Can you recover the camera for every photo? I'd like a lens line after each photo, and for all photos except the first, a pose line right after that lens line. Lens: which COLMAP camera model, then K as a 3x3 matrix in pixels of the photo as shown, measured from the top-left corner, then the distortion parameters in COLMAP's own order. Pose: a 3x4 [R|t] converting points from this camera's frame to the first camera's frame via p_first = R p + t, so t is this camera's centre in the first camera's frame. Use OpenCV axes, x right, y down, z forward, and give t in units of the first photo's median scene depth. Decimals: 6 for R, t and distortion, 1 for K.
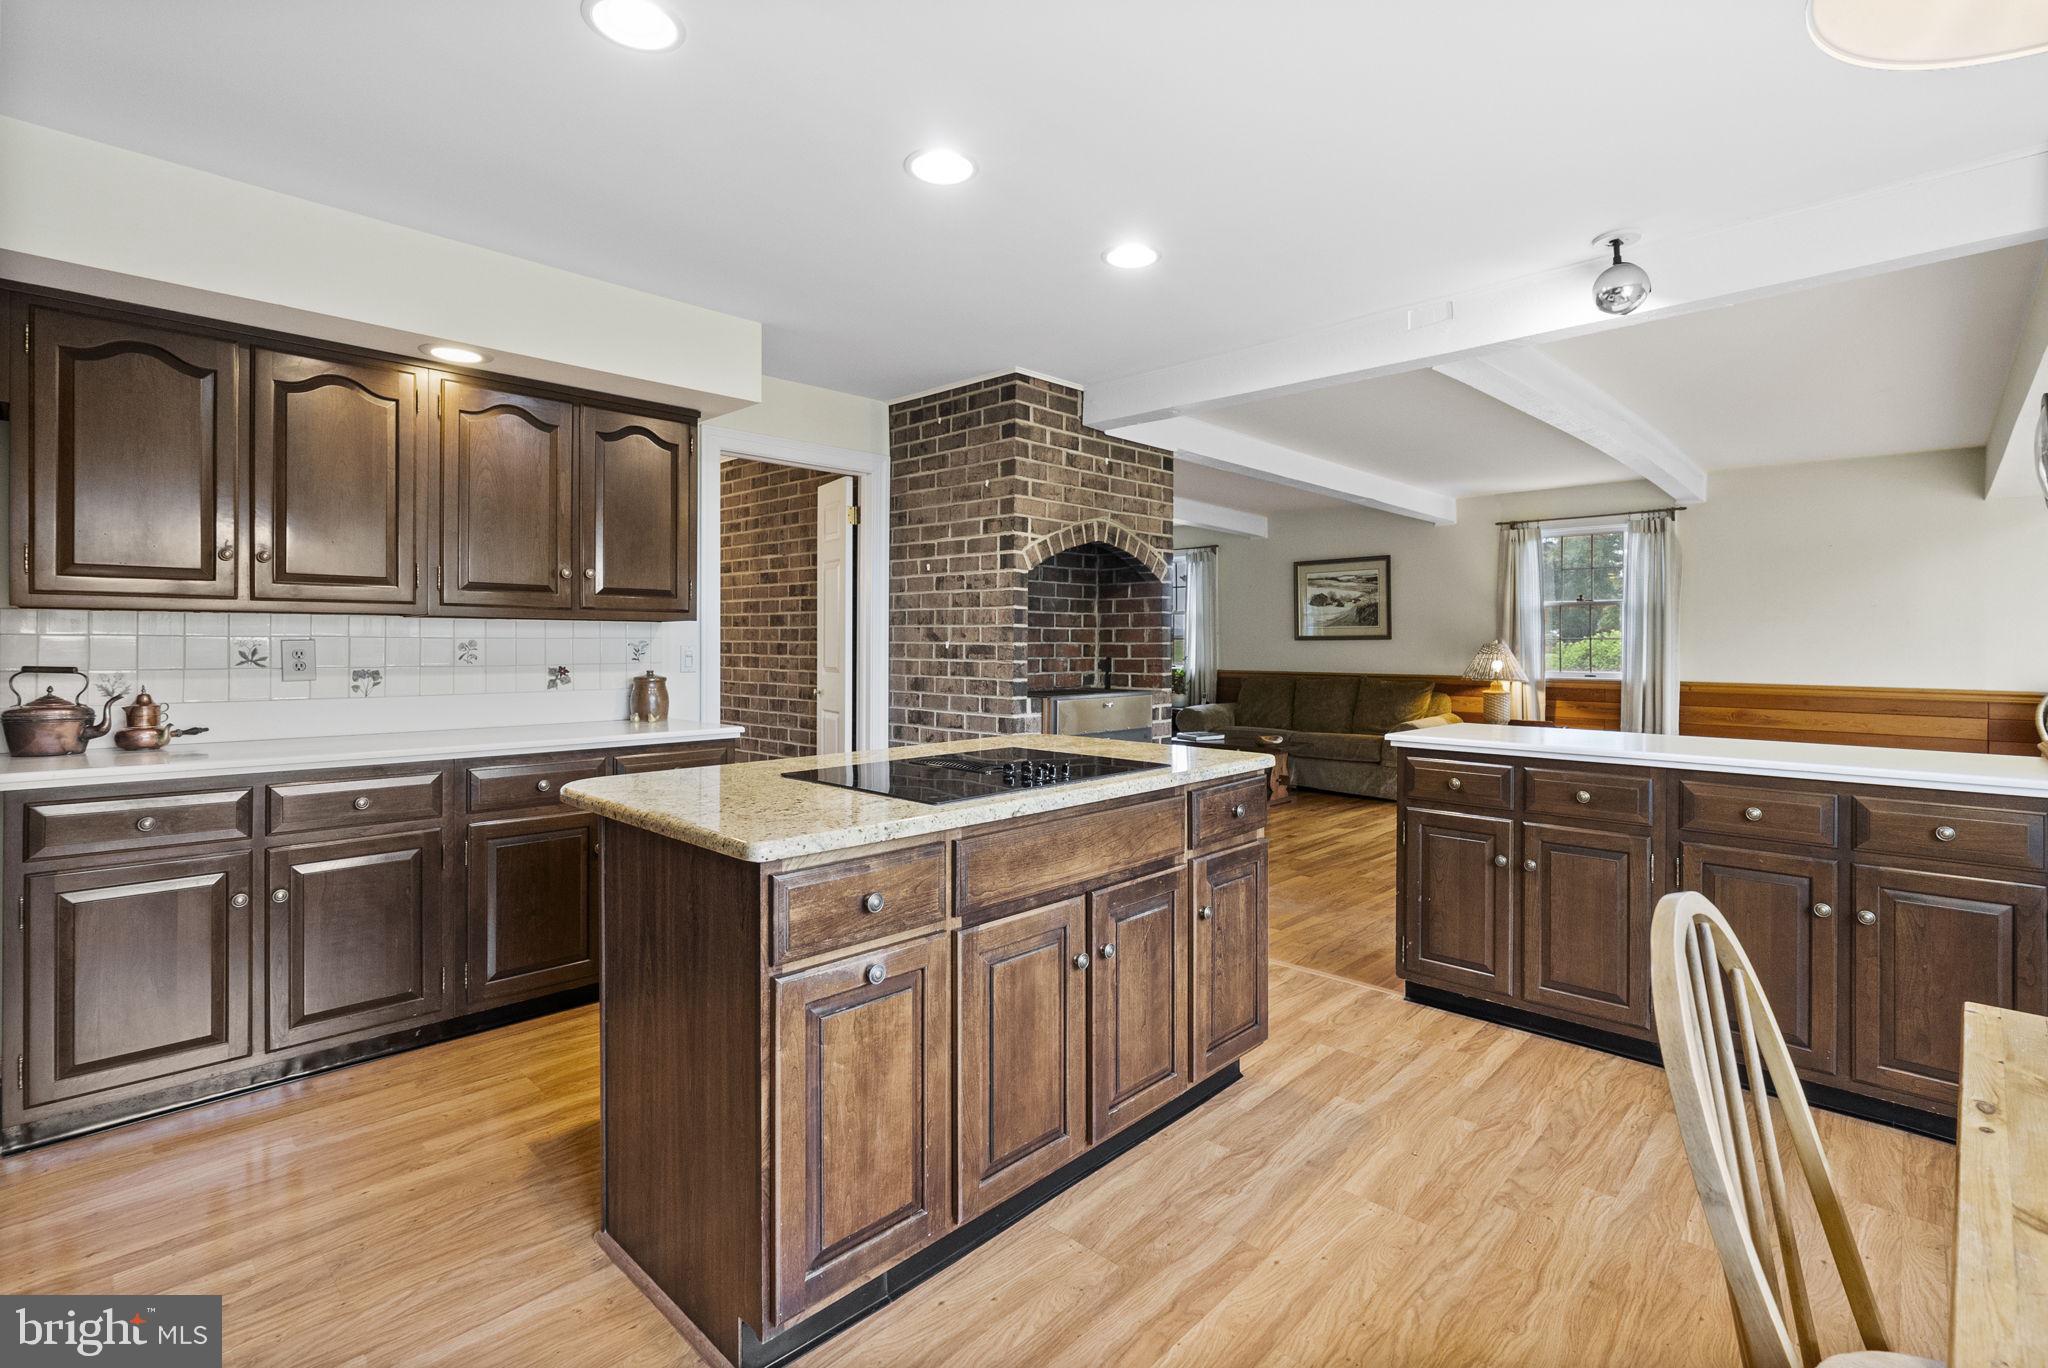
lens RADIAL K [[940.4, 0, 1027.8], [0, 940.4, 646.5], [0, 0, 1]] dist [-0.003890, 0.000885]
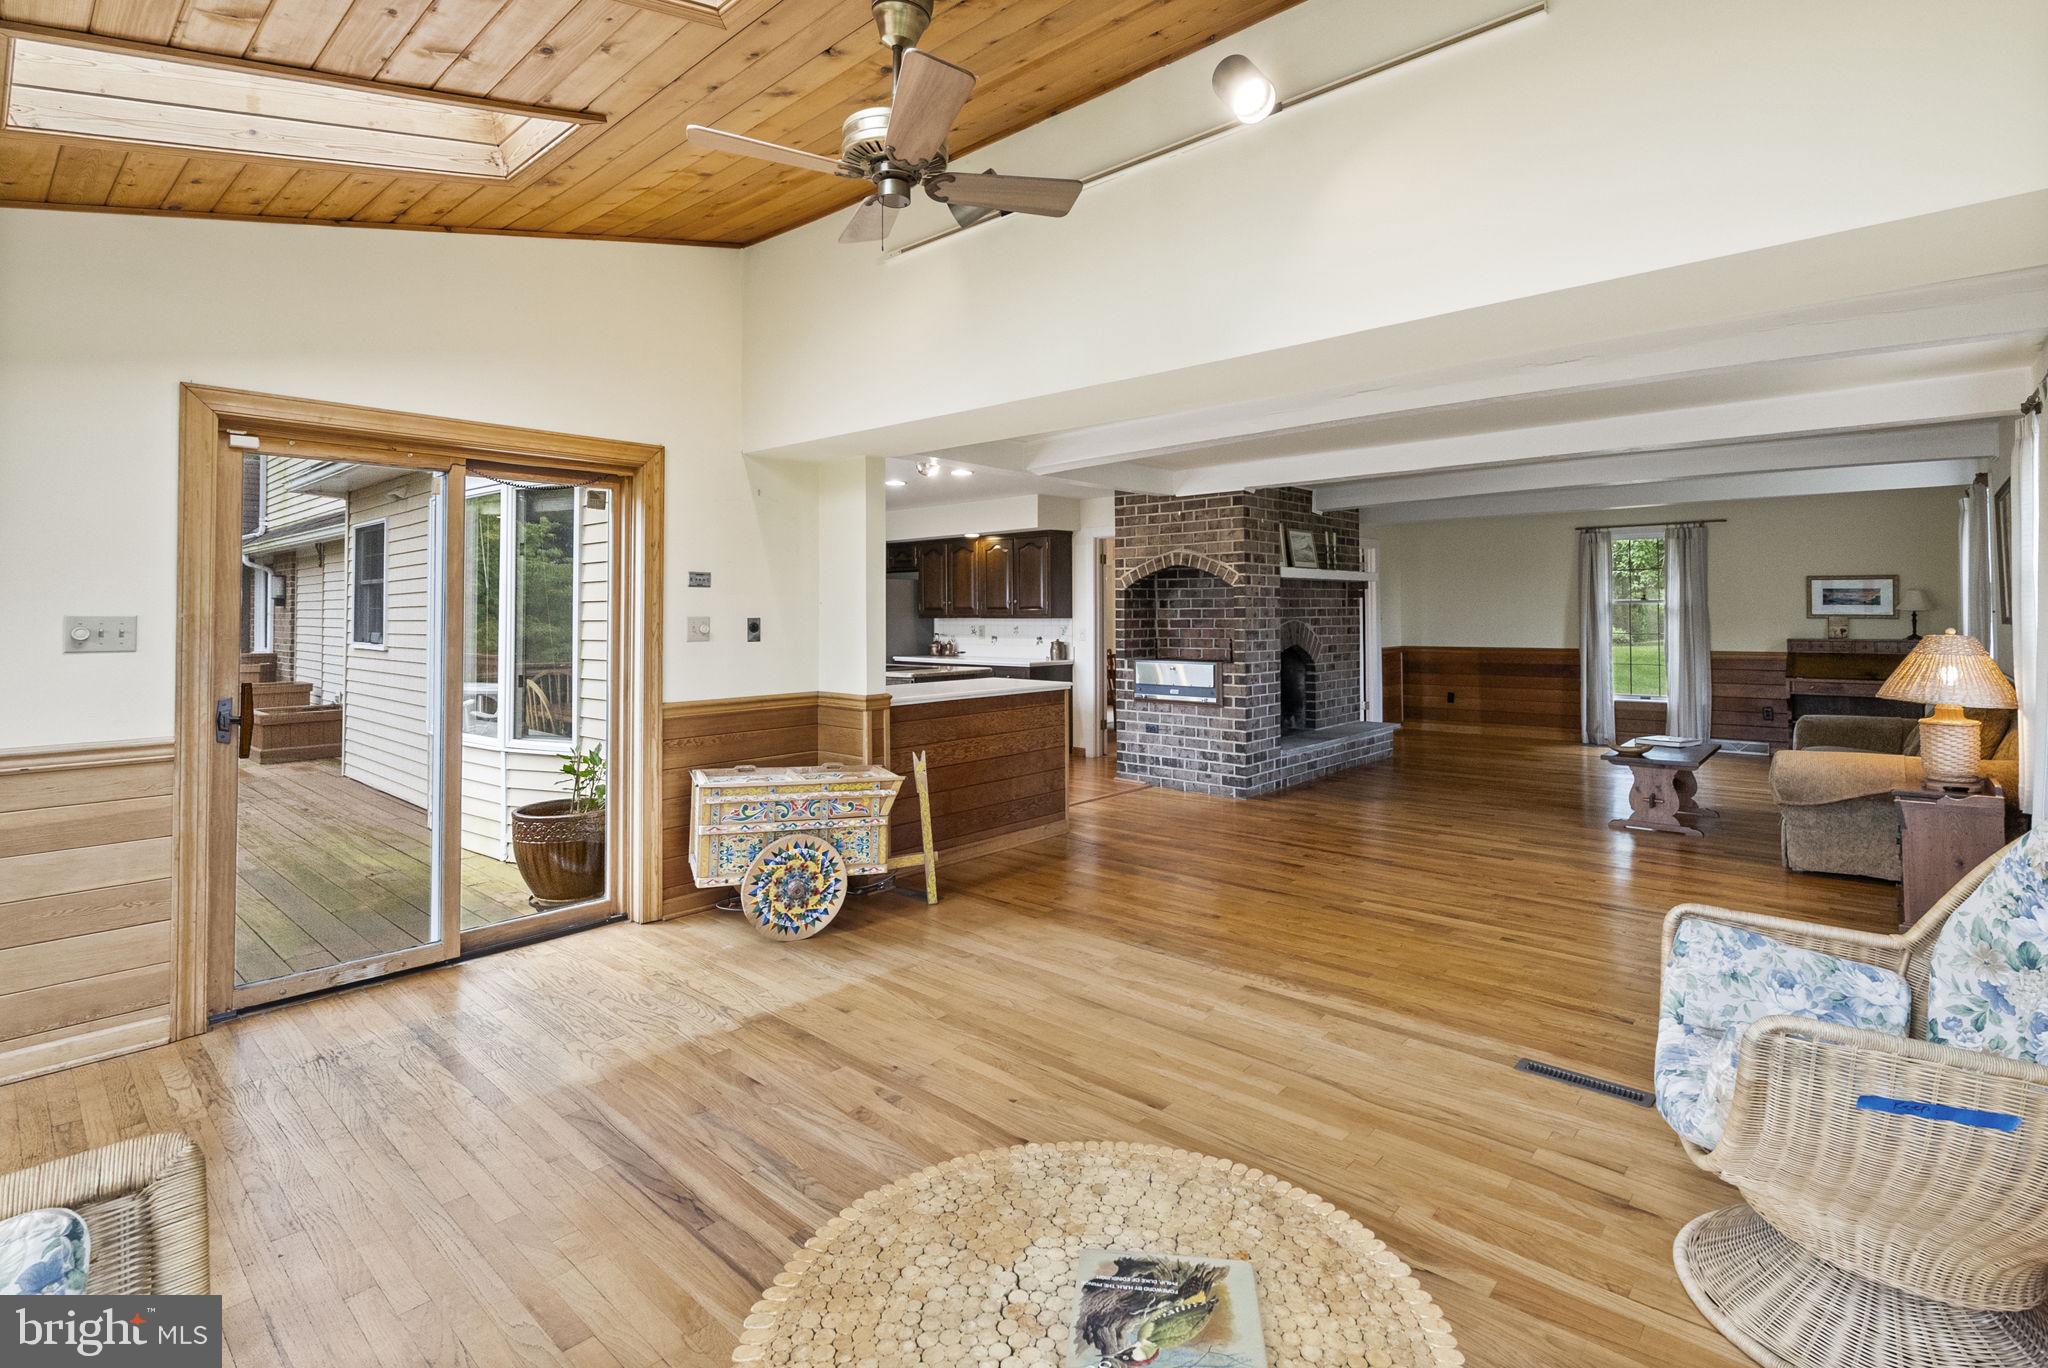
lens RADIAL K [[964.8, 0, 1029.0], [0, 964.8, 585.7], [0, 0, 1]] dist [-0.000595, -0.000198]
pose [[0.041573, -0.032981, -0.998591, 1.663072], [0.002274, 0.999456, -0.032915, -0.023652], [0.999133, -0.000903, 0.041625, 0.674774]]
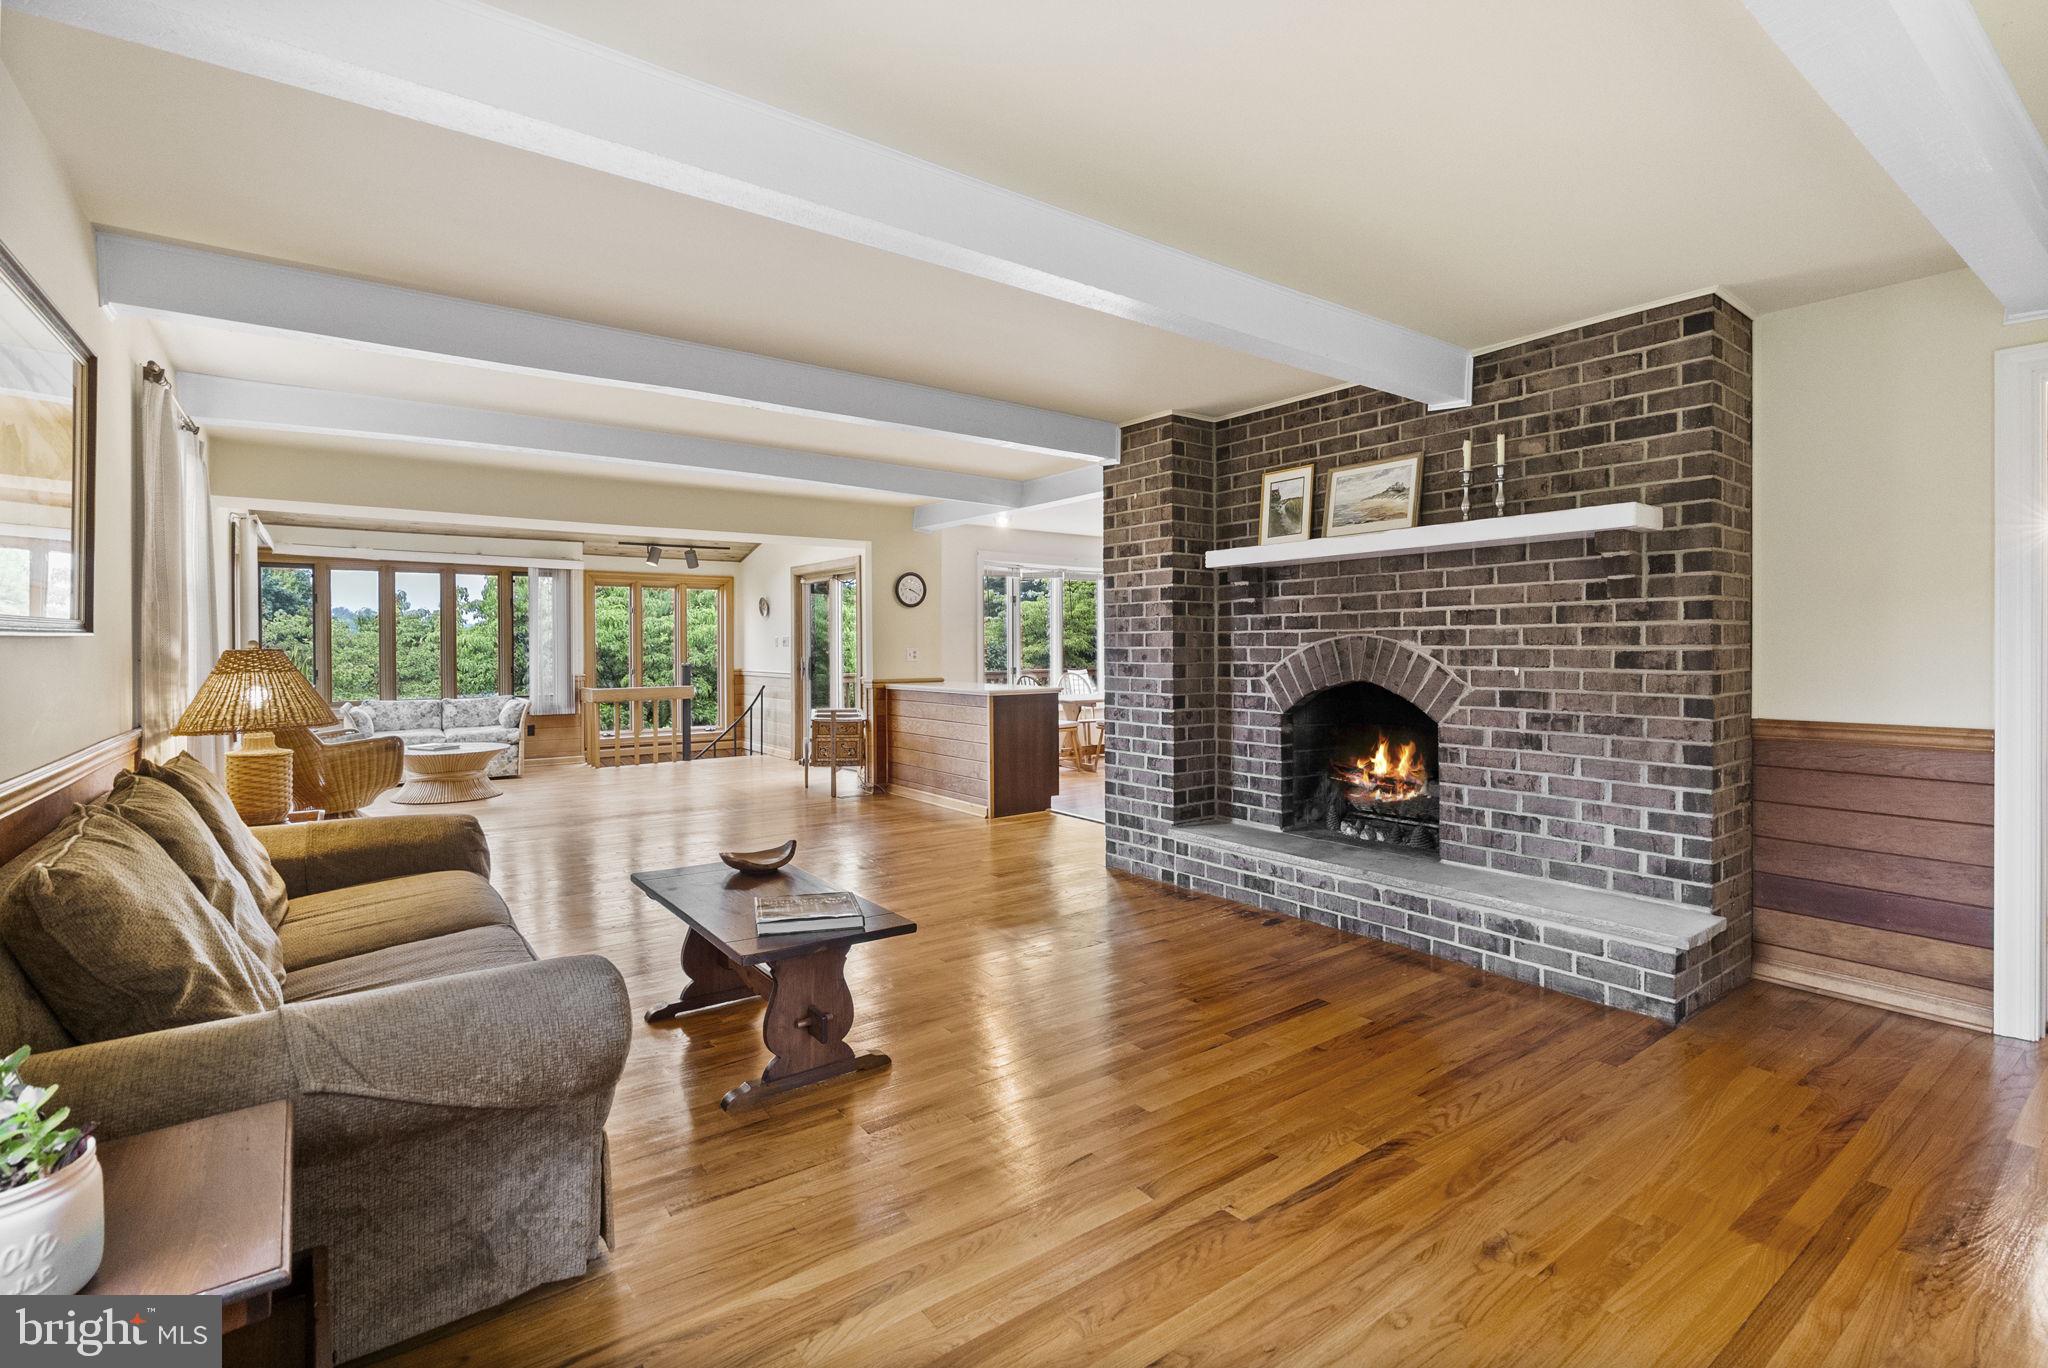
lens RADIAL K [[940.4, 0, 1027.8], [0, 940.4, 646.5], [0, 0, 1]] dist [-0.003890, 0.000885]
pose [[-0.987416, -0.000918, 0.158142, 0.076204], [-0.000655, 0.999998, 0.001714, -0.006866], [-0.158143, 0.001589, -0.987415, 2.213519]]
